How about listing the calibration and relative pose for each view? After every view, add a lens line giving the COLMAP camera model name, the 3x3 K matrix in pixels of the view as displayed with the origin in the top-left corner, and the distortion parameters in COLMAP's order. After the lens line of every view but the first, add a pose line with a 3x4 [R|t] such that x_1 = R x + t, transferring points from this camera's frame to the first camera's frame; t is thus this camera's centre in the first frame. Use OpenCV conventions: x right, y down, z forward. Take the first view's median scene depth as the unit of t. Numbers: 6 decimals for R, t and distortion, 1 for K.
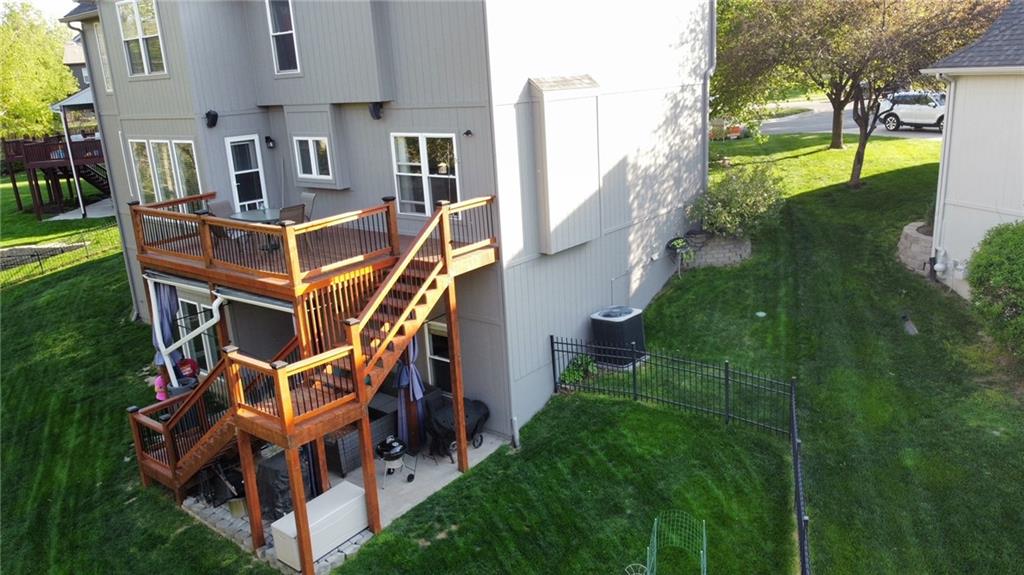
lens RADIAL K [[776.8, 0, 517.0], [0, 776.8, 288.2], [0, 0, 1]] dist [0.001630, -0.004210]
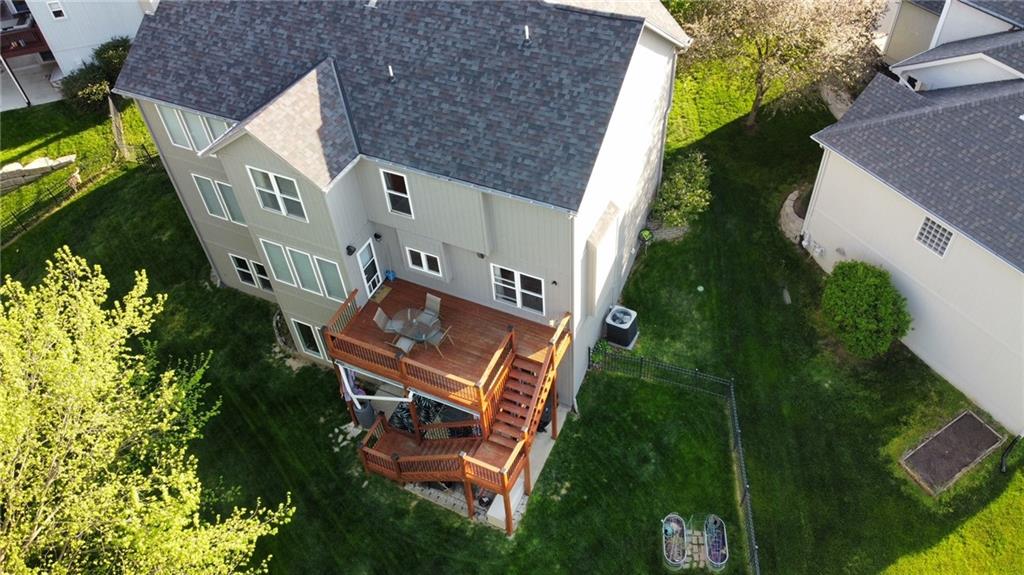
lens RADIAL K [[776.8, 0, 517.0], [0, 776.8, 288.2], [0, 0, 1]] dist [0.001630, -0.004210]
pose [[0.972117, -0.164637, 0.166984, -0.375041], [0.060653, 0.864393, 0.499146, -0.916174], [-0.226518, -0.475100, 0.850276, -0.326805]]
